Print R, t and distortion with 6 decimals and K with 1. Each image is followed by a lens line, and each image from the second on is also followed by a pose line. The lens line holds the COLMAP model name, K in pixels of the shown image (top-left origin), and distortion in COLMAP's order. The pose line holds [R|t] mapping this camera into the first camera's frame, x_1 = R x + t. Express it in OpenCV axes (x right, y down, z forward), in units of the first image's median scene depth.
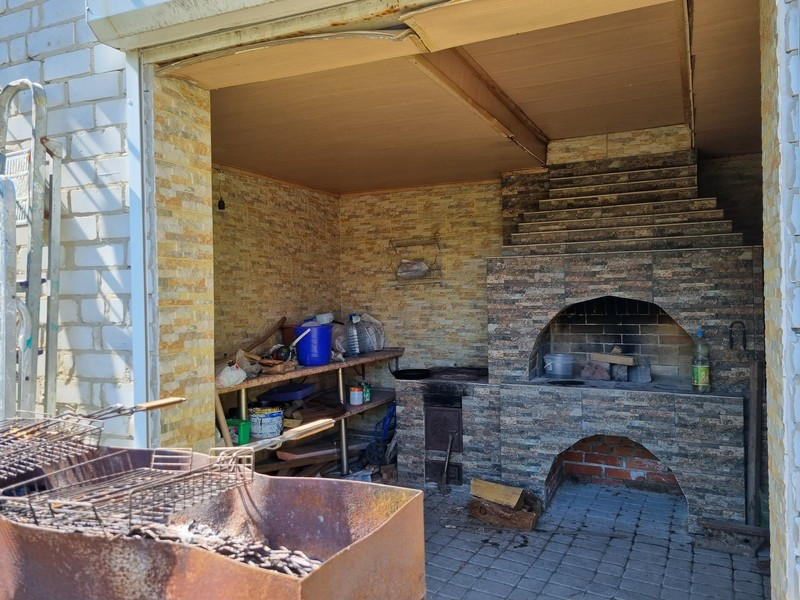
lens RADIAL K [[601.9, 0, 398.4], [0, 601.9, 300.5], [0, 0, 1]] dist [0.070104, -0.054536]
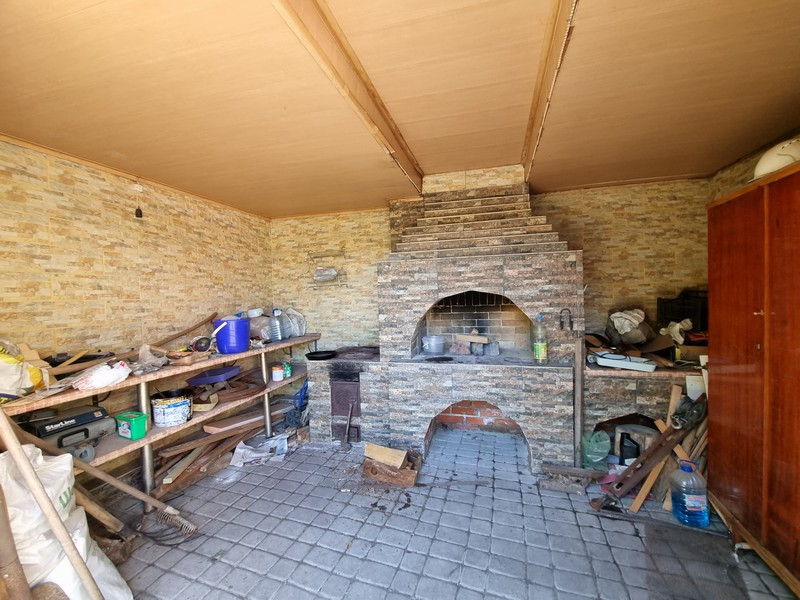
lens RADIAL K [[320.9, 0, 395.0], [0, 320.9, 310.6], [0, 0, 1]] dist [0.000785, 0.000014]
pose [[0.987574, -0.020201, 0.155853, 0.077738], [0.015385, 0.999368, 0.032041, 0.009418], [-0.156402, -0.029245, 0.987261, 0.335050]]
